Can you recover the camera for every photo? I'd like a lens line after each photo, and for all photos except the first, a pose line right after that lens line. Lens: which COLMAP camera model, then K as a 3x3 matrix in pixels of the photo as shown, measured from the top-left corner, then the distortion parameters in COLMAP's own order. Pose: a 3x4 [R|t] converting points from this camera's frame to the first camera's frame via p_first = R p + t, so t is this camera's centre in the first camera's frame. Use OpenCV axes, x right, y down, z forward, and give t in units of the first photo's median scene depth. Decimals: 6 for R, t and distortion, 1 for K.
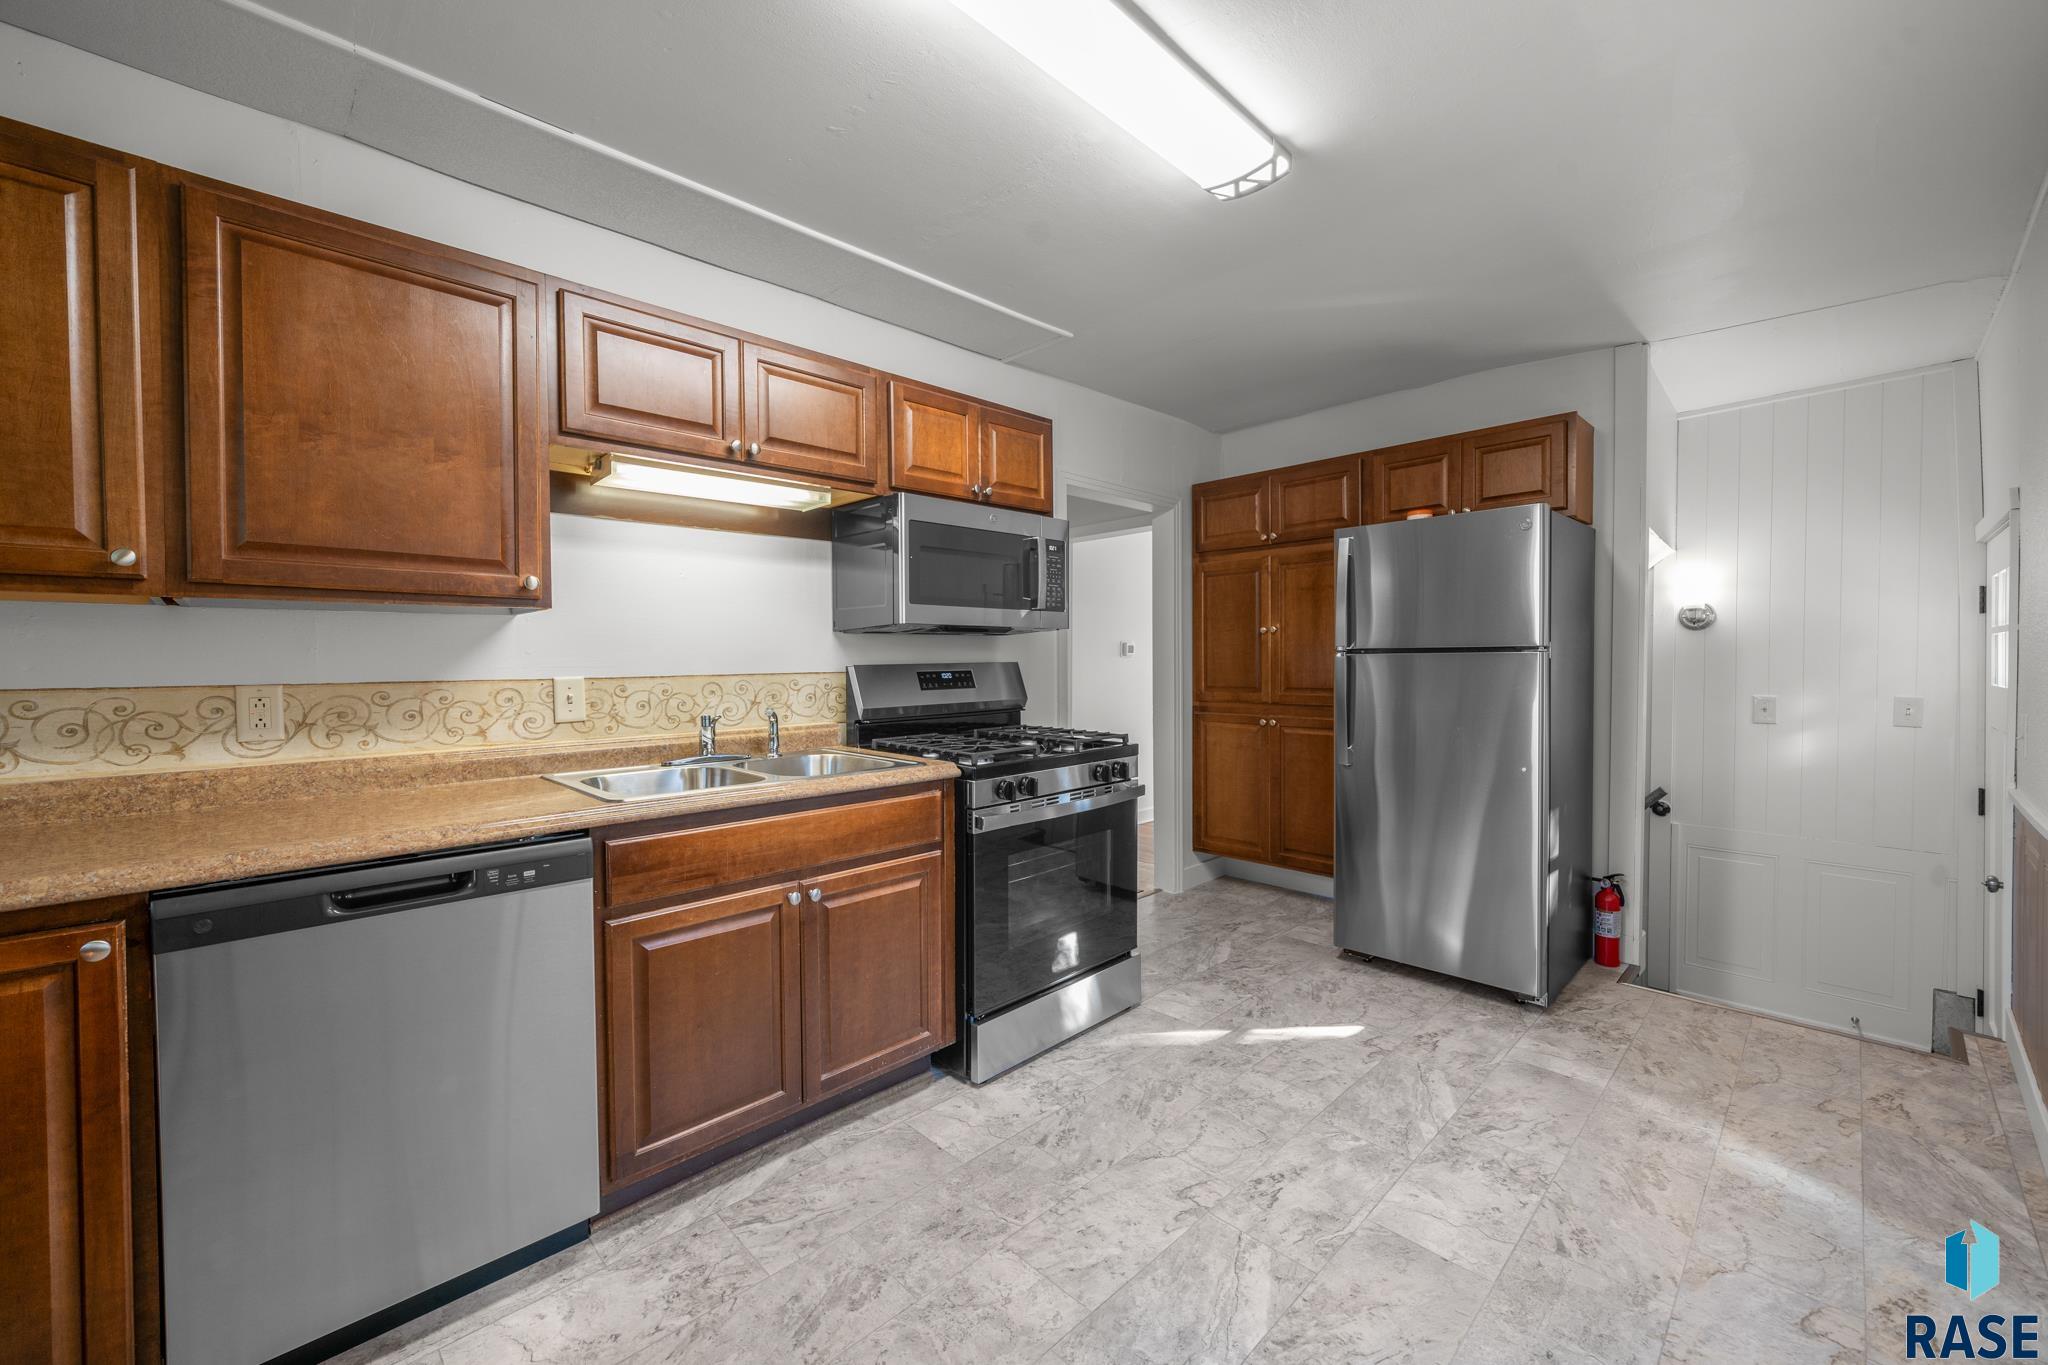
lens RADIAL K [[820.1, 0, 1019.4], [0, 820.1, 676.1], [0, 0, 1]] dist [-0.004513, 0.001644]
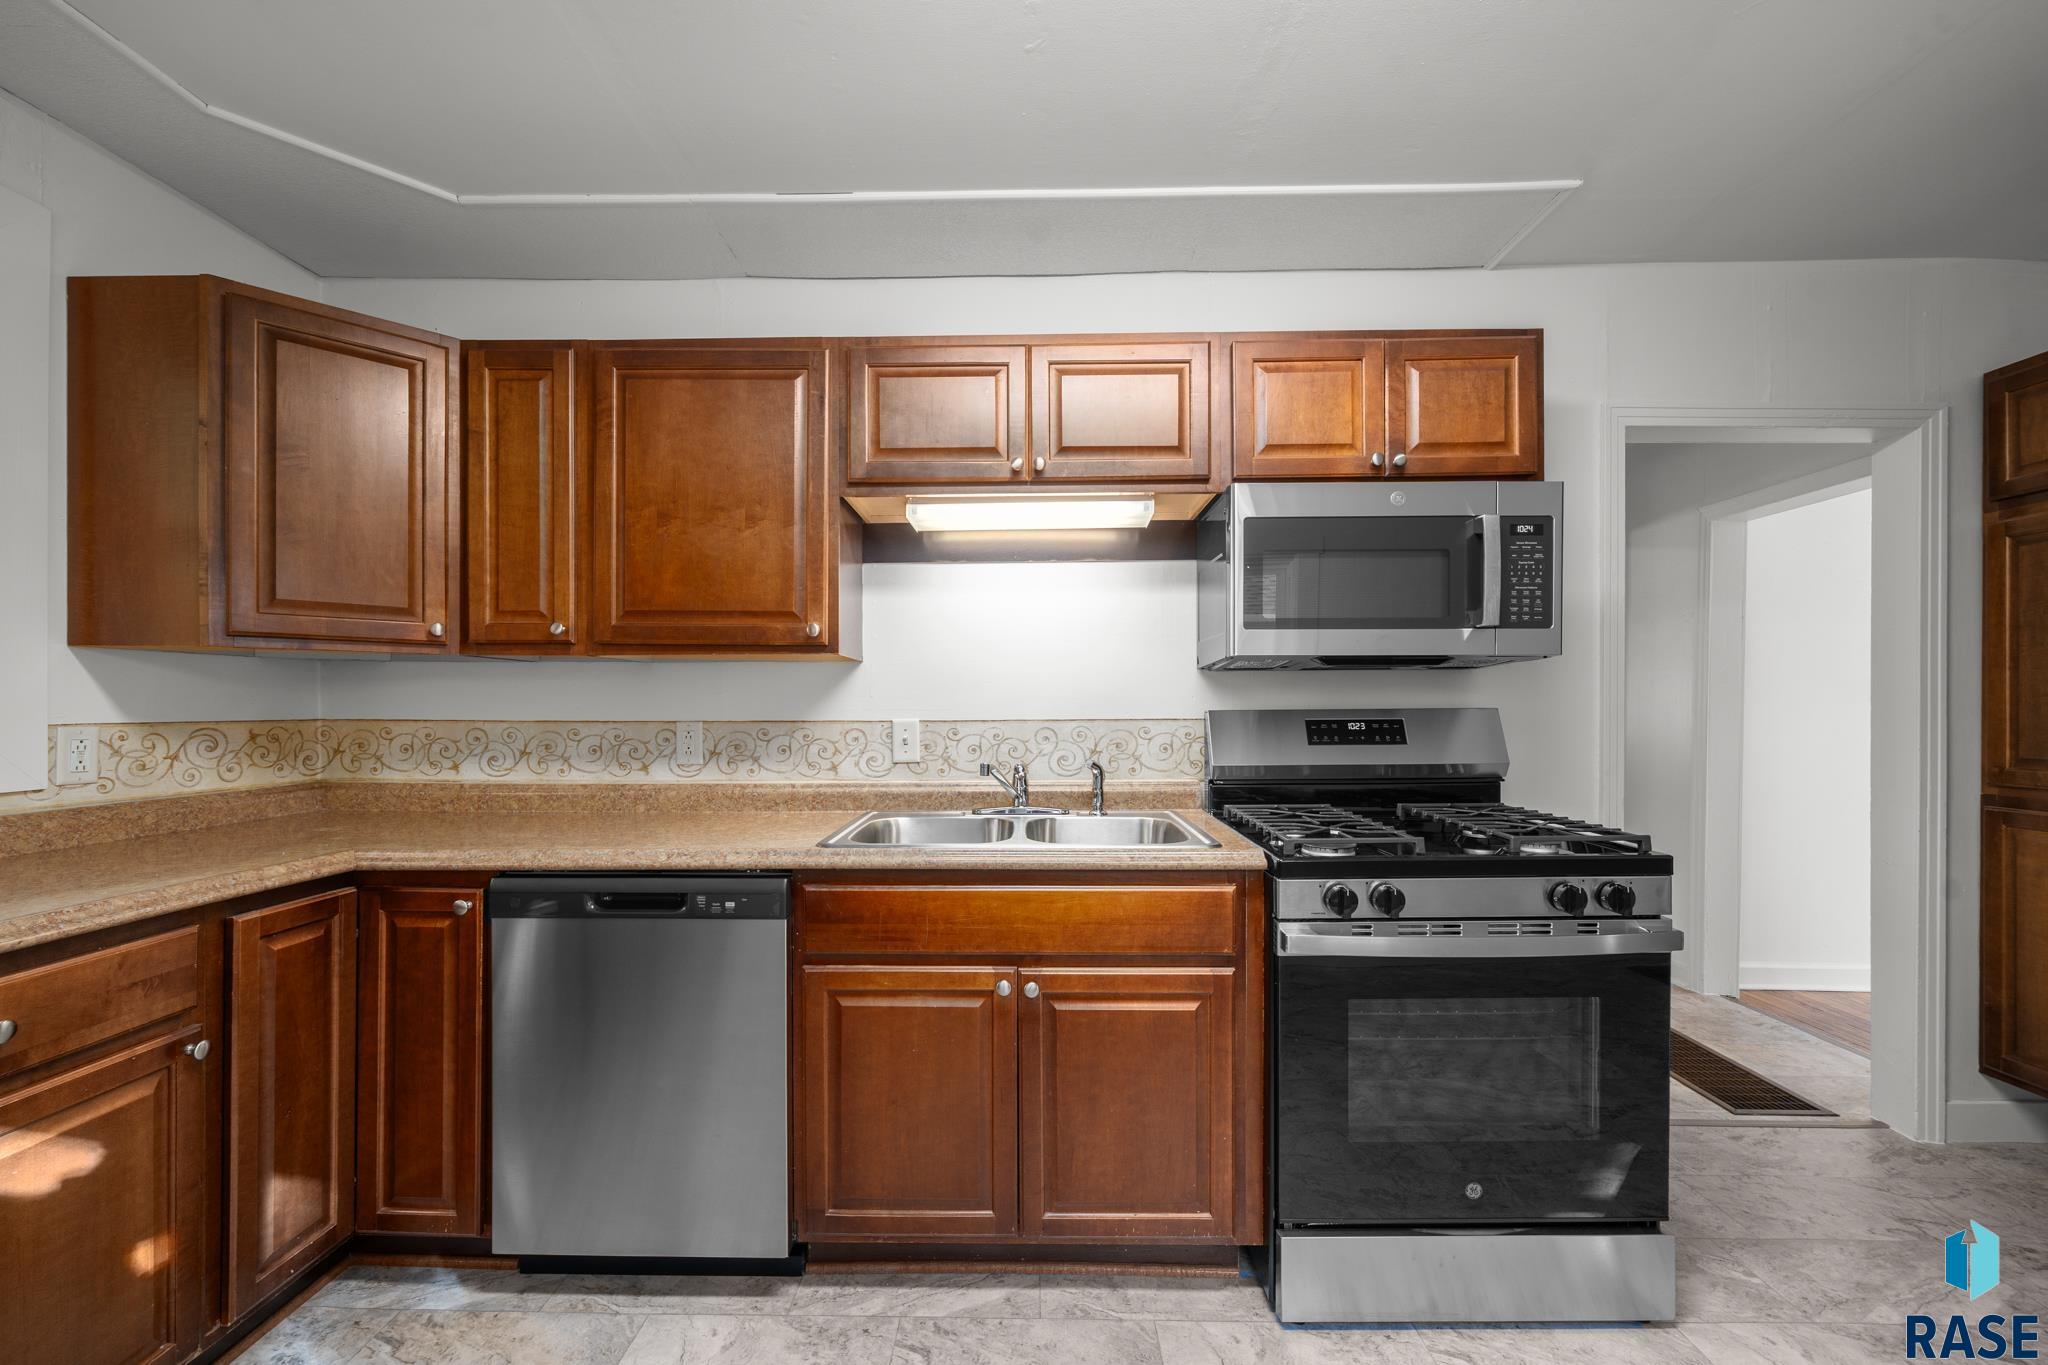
lens RADIAL K [[863.3, 0, 1021.0], [0, 863.3, 700.0], [0, 0, 1]] dist [-0.000042, -0.001921]
pose [[0.699926, 0.005356, -0.714196, 0.370079], [-0.017949, 0.999788, -0.010093, -0.015798], [0.713990, 0.019884, 0.699873, 0.385691]]
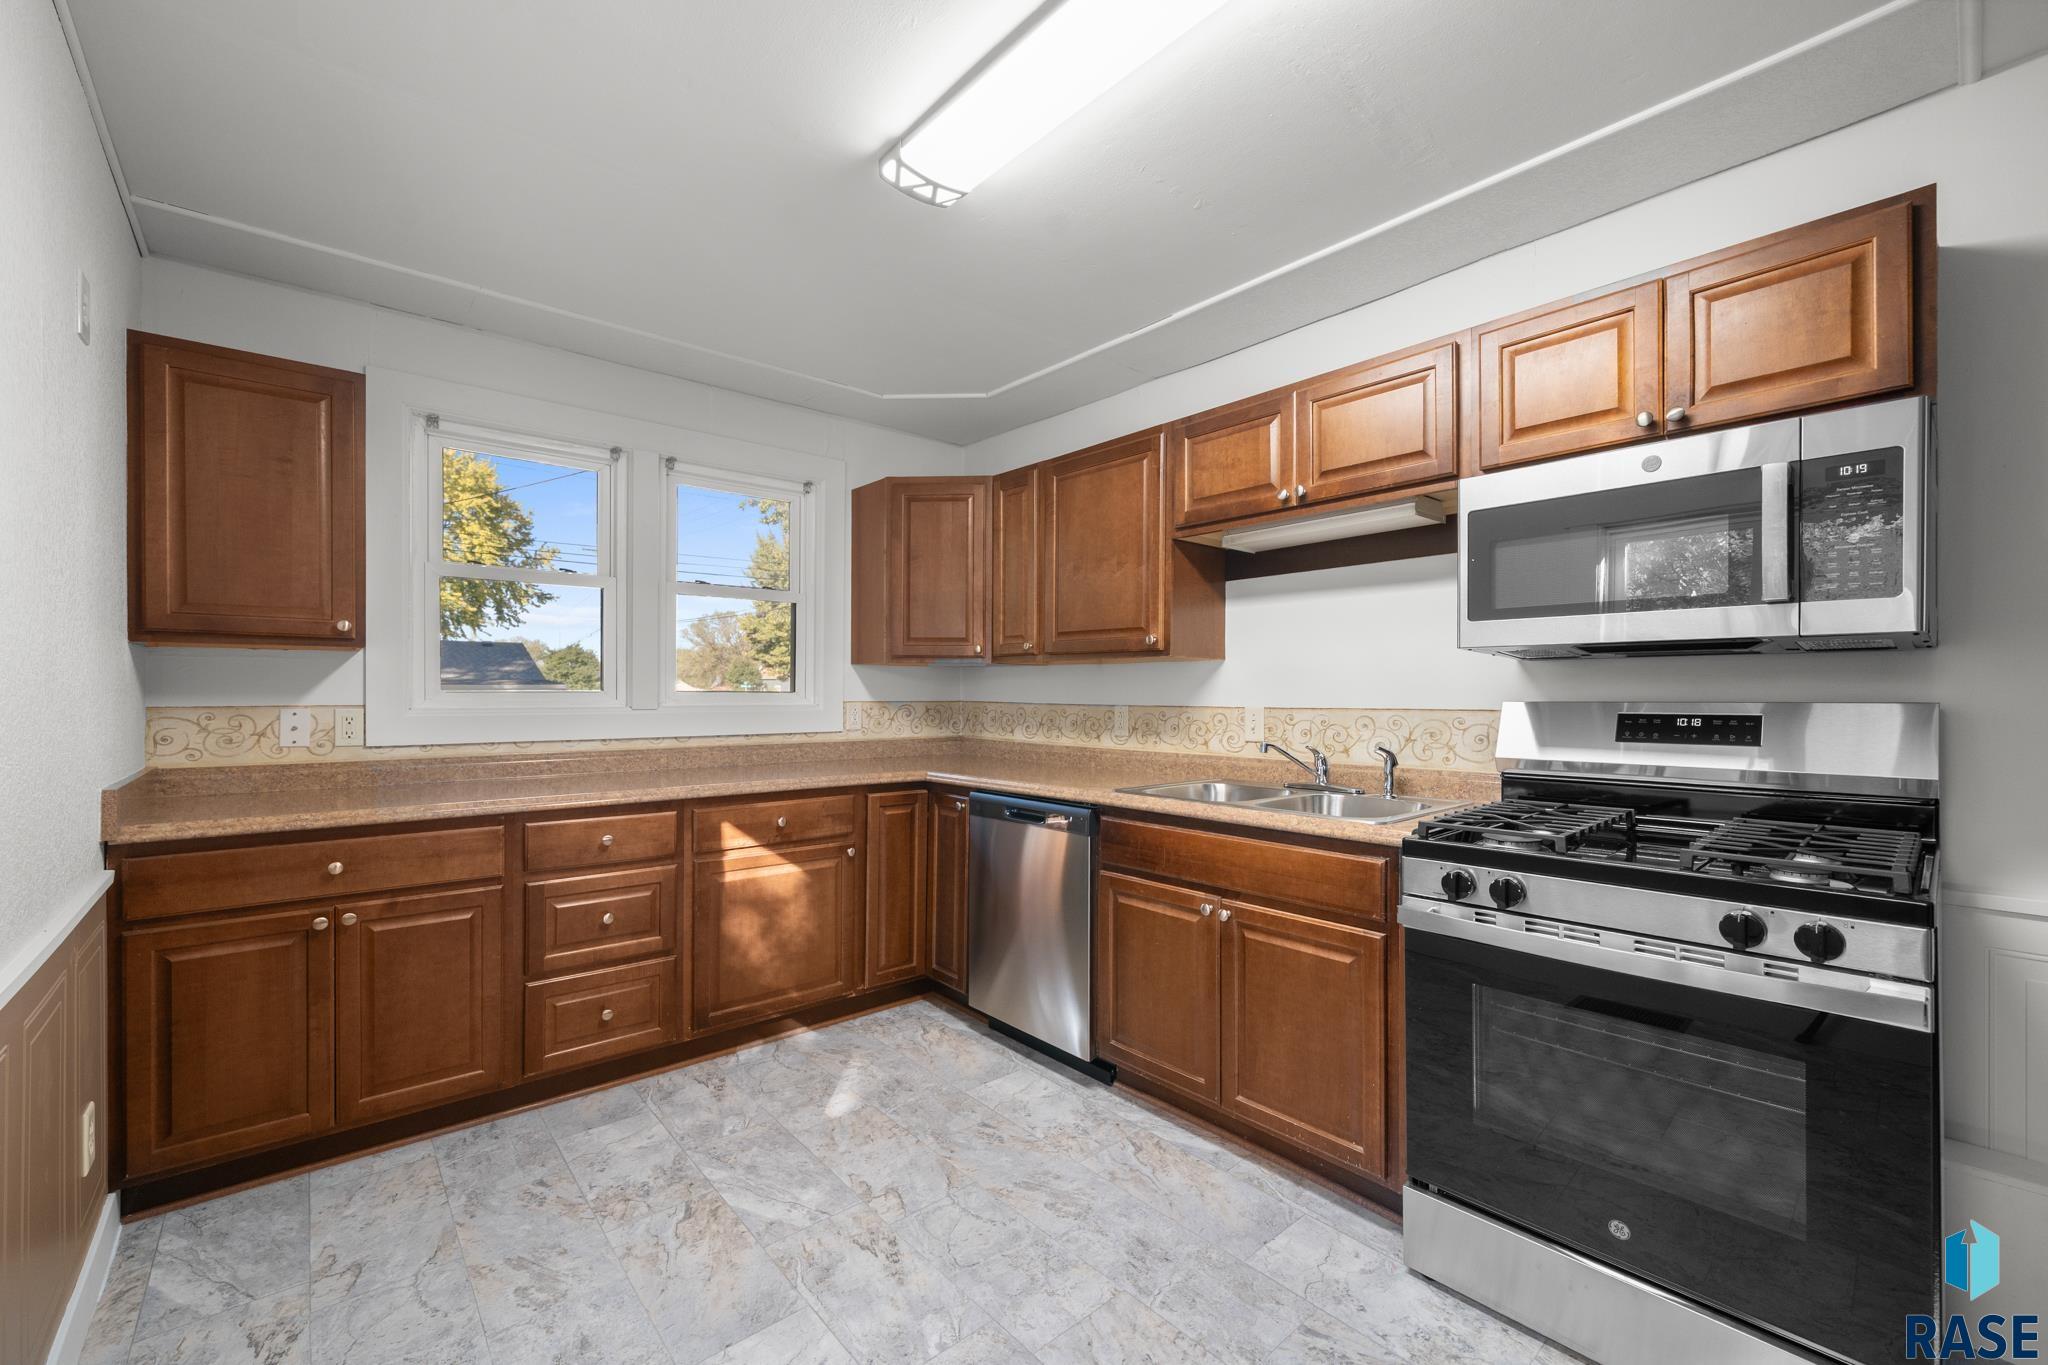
lens RADIAL K [[820.1, 0, 1025.9], [0, 820.1, 697.1], [0, 0, 1]] dist [-0.004513, 0.001644]
pose [[-0.054406, 0.010947, -0.998459, 0.836296], [-0.024198, 0.999632, 0.012279, -0.022470], [0.998226, 0.024829, -0.054121, 0.808814]]
